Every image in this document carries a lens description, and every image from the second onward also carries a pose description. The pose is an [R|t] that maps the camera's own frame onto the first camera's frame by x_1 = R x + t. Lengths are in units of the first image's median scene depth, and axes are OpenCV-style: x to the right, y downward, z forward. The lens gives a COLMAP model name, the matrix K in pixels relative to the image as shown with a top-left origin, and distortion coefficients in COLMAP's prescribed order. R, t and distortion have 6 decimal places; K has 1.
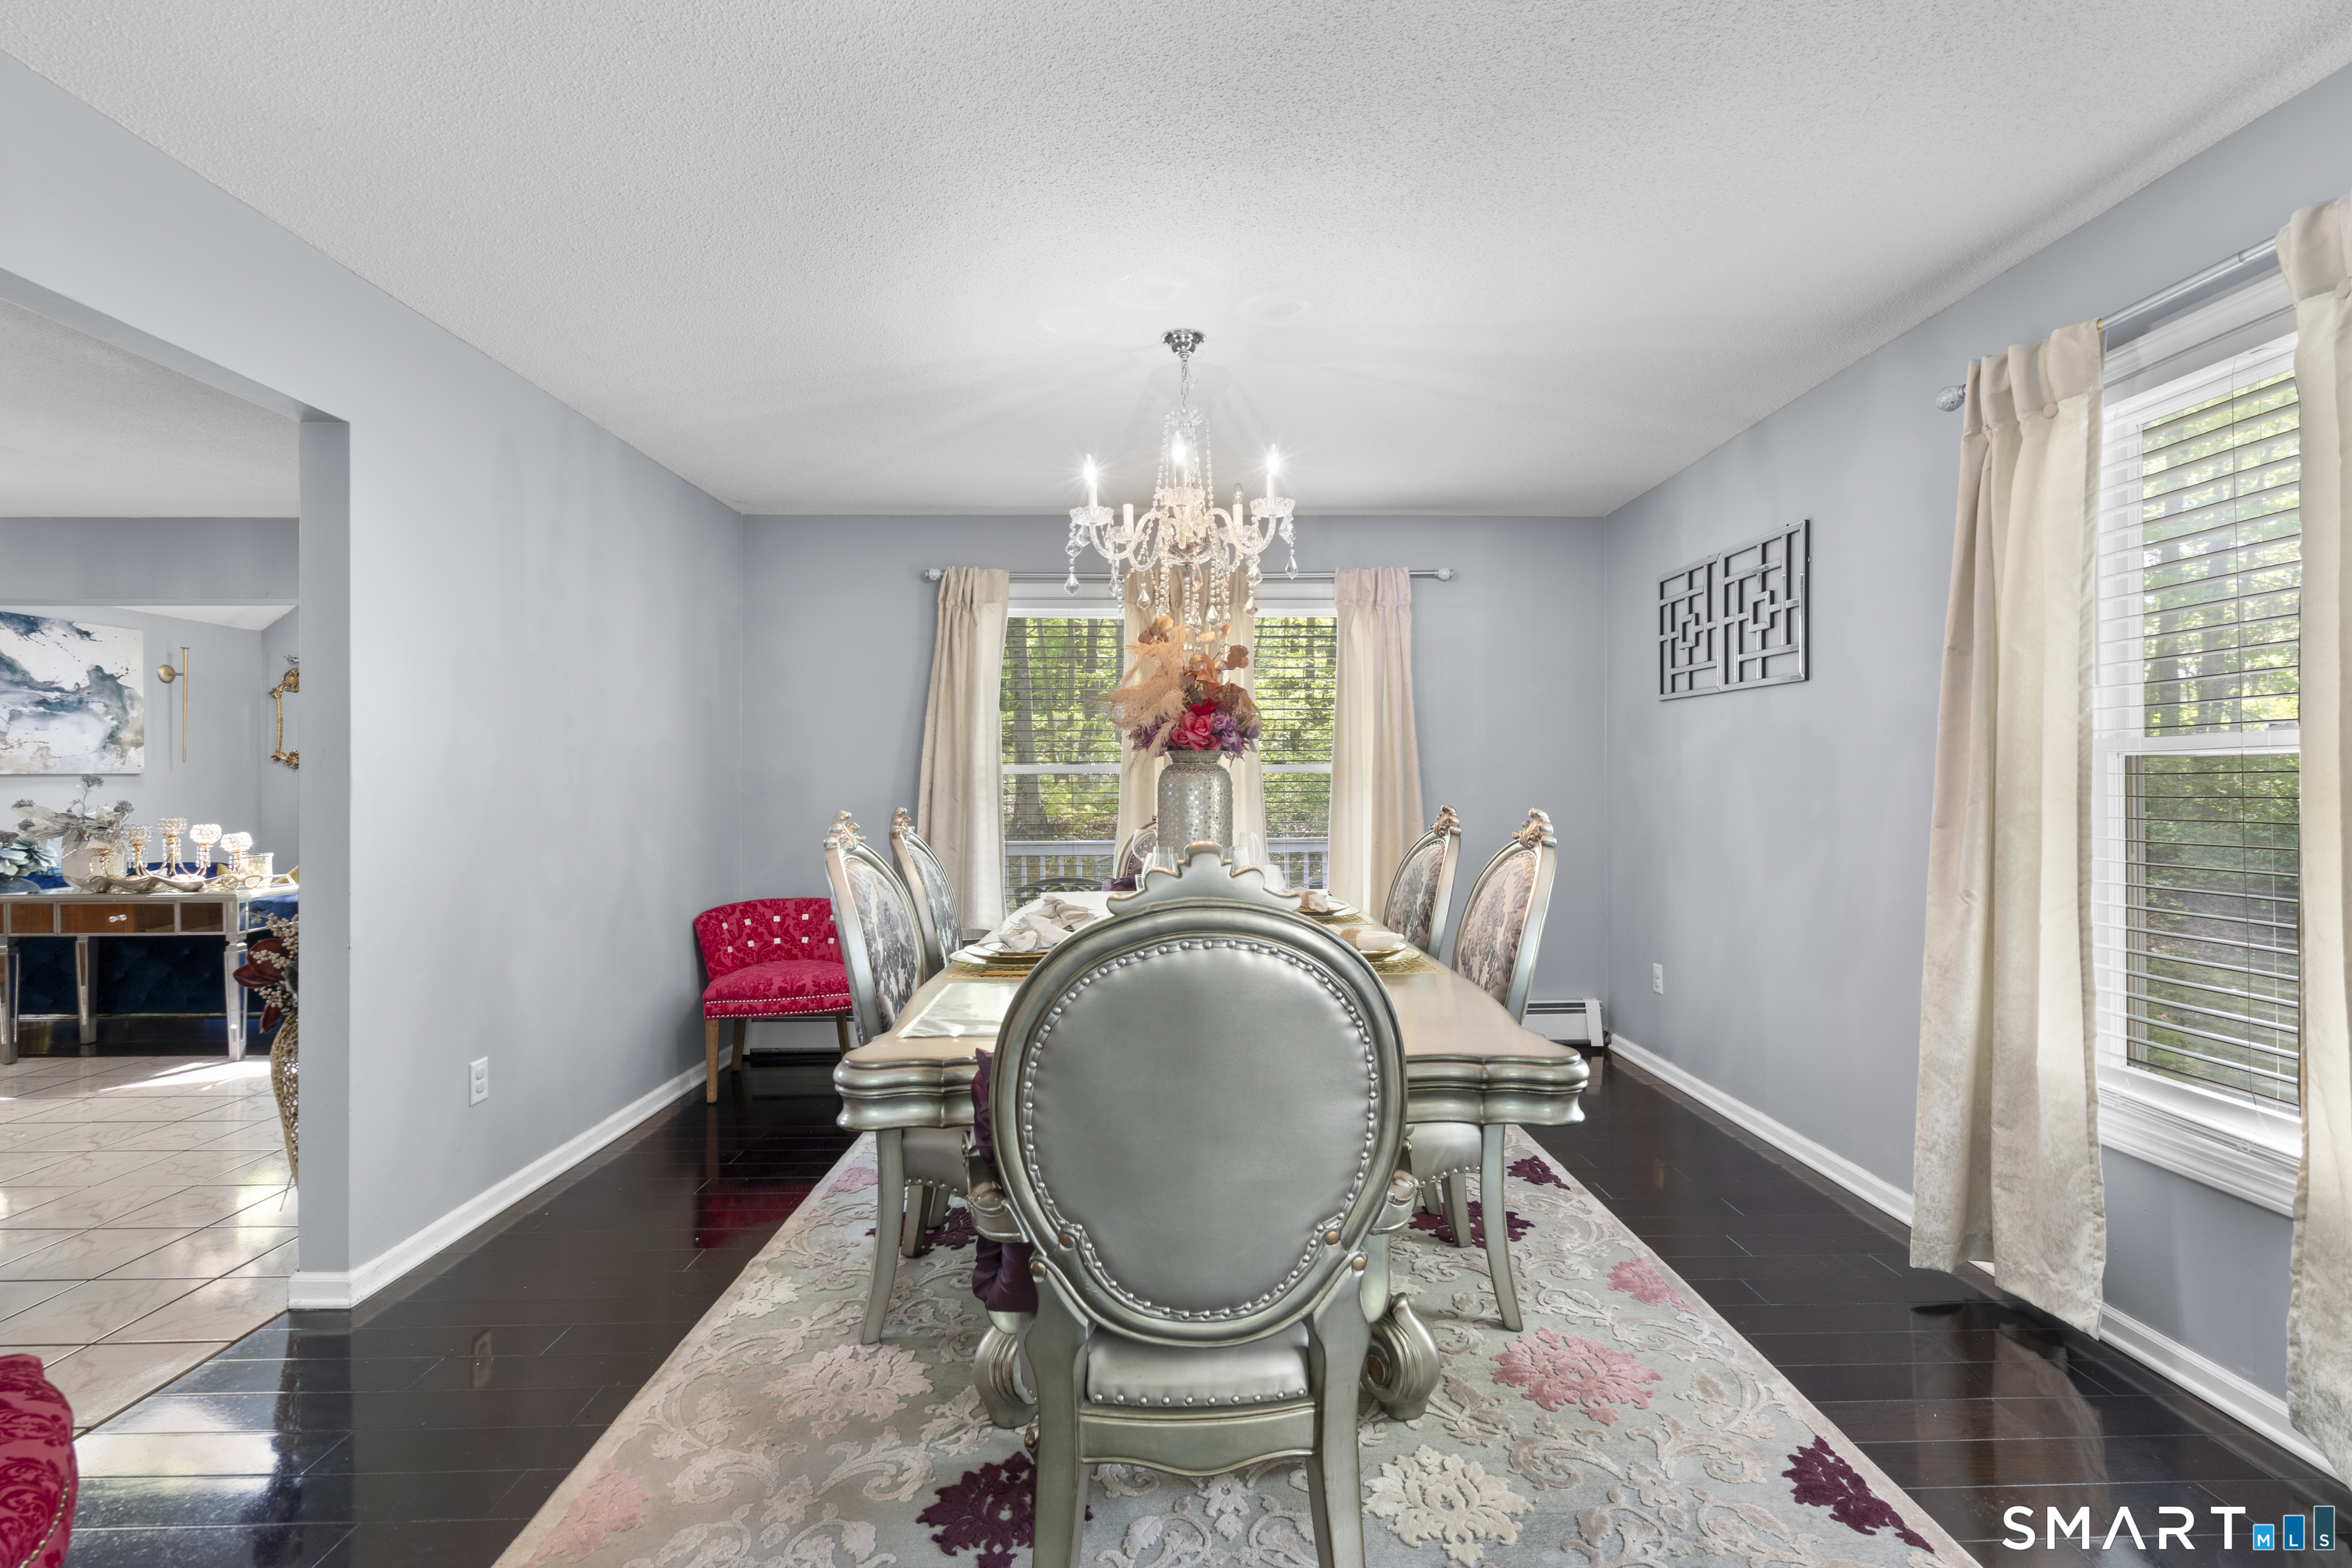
lens RADIAL K [[1063.4, 0, 1179.8], [0, 1063.4, 781.6], [0, 0, 1]] dist [-0.001460, 0.000338]
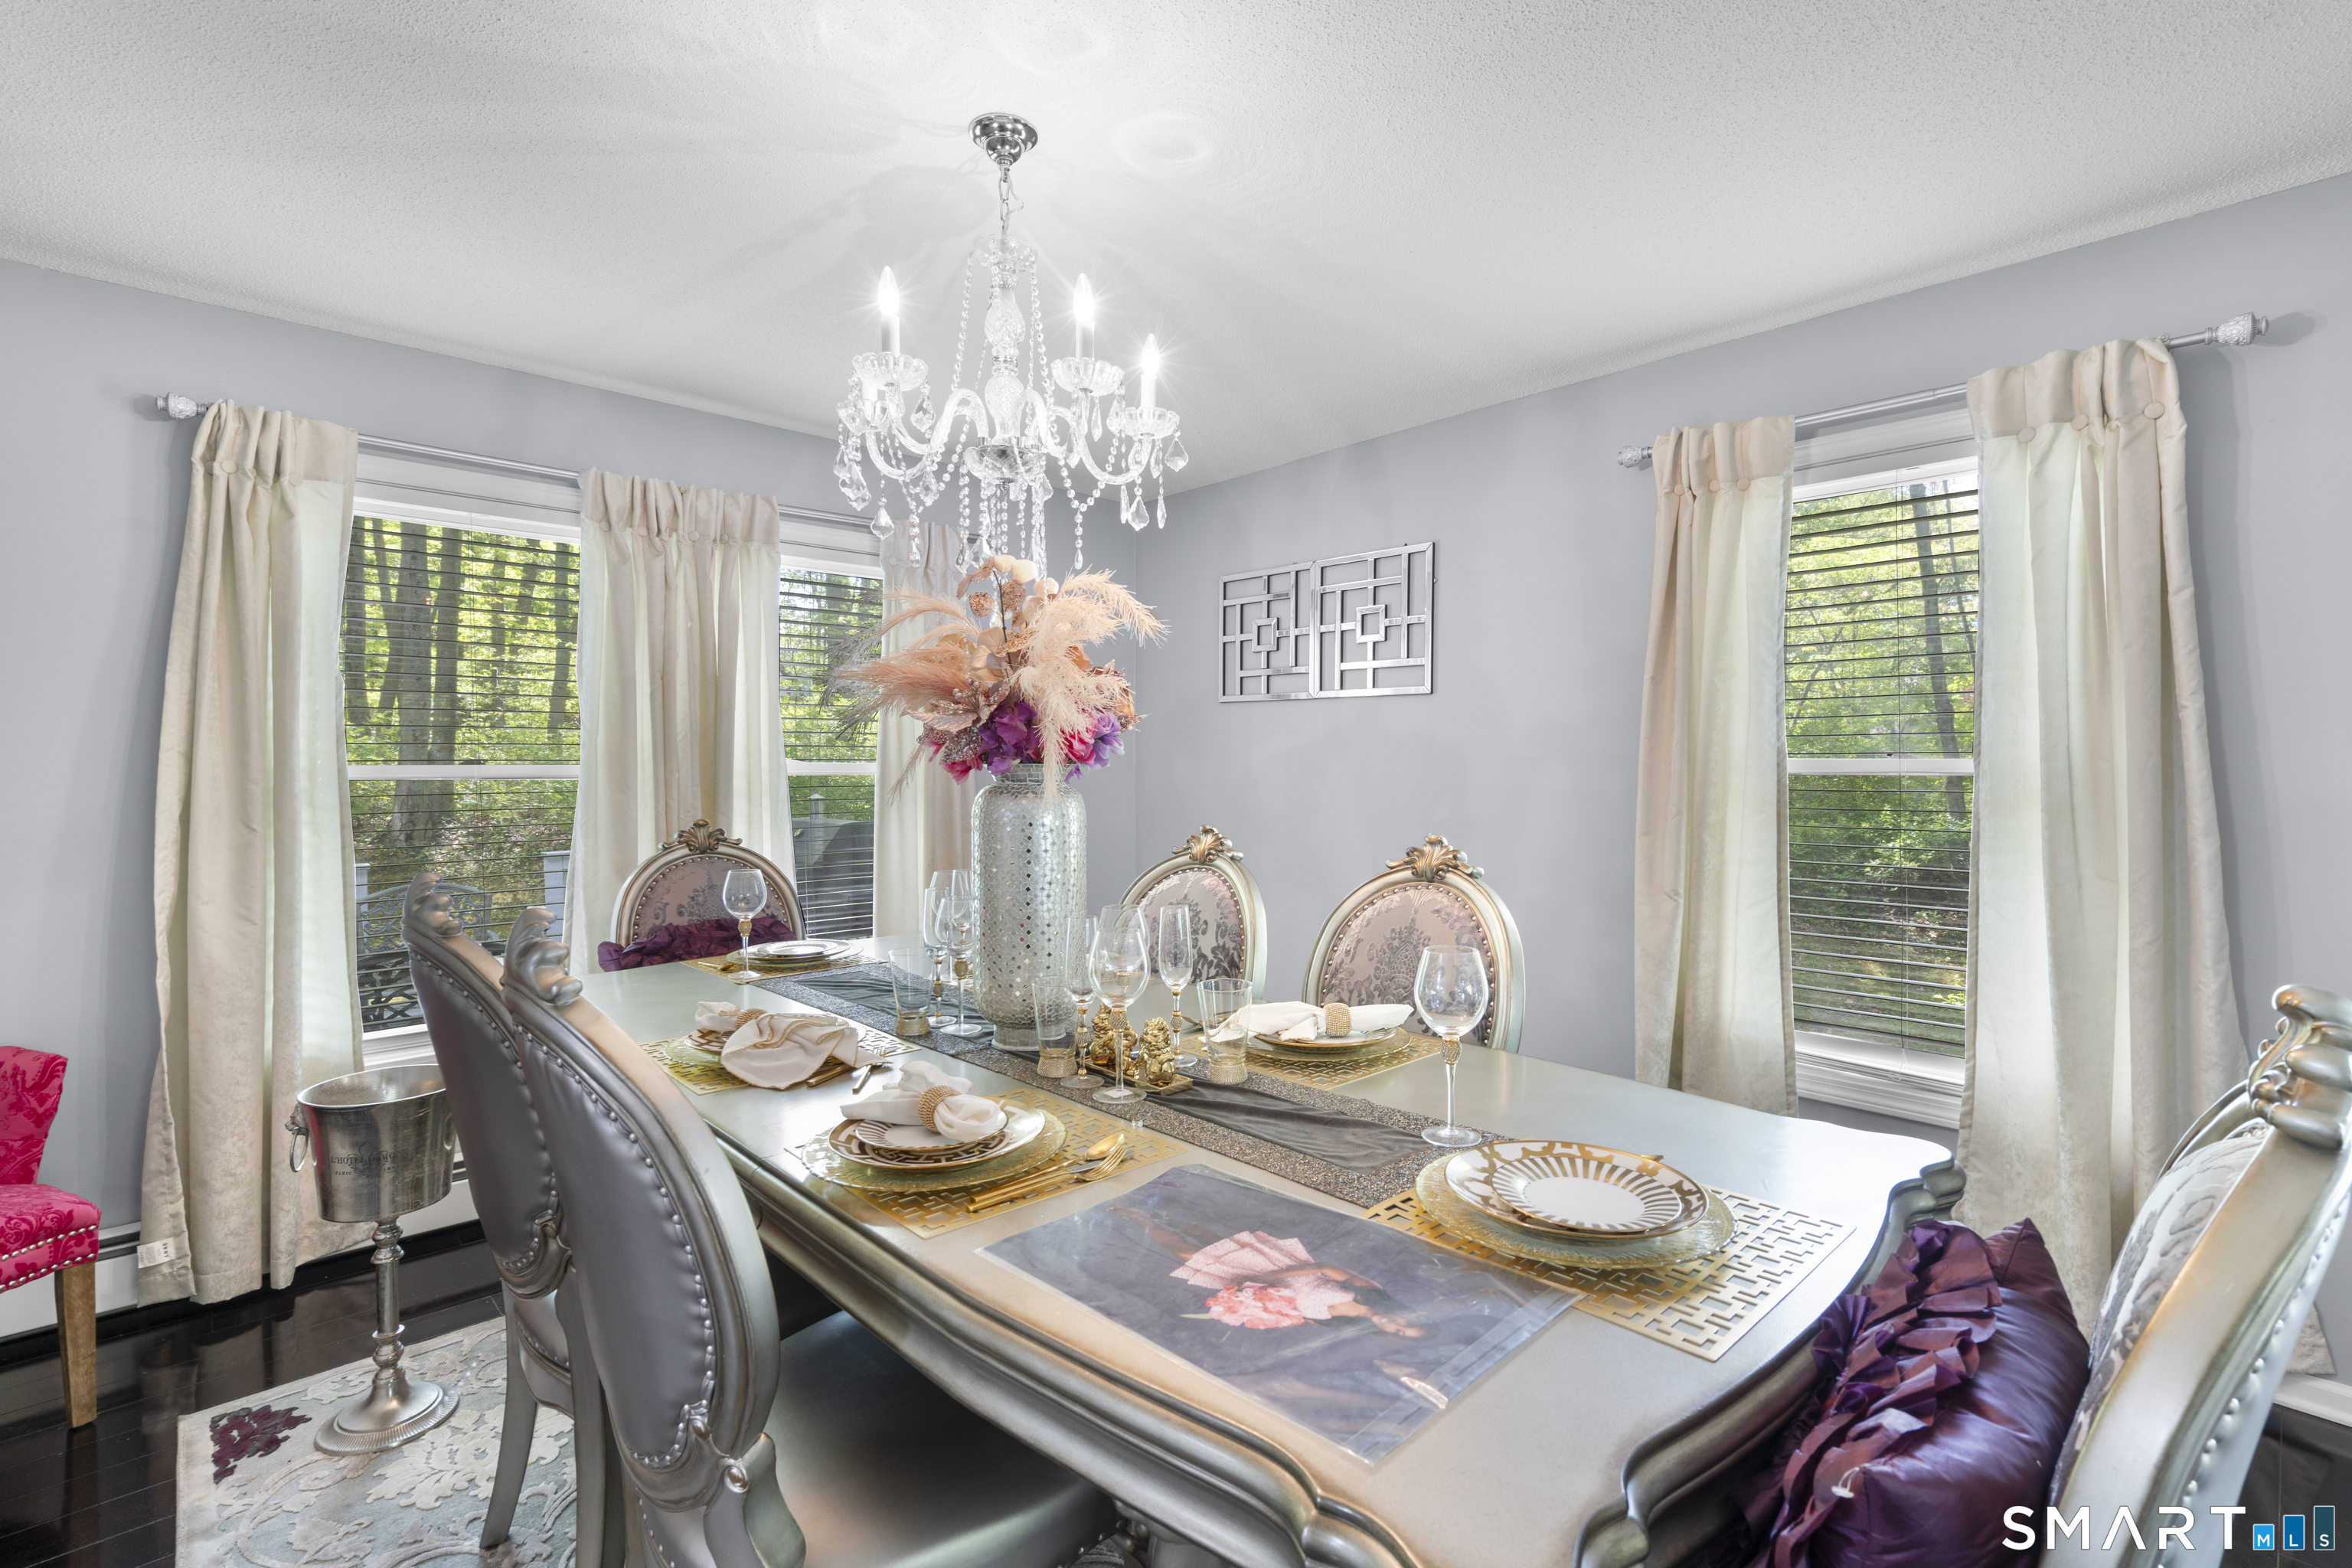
lens RADIAL K [[1063.4, 0, 1182.8], [0, 1063.4, 780.4], [0, 0, 1]] dist [-0.001460, 0.000338]
pose [[0.736087, -0.011025, 0.676798, -0.413535], [-0.000928, 0.999850, 0.017296, -0.034383], [-0.676887, -0.013359, 0.735966, 0.497896]]
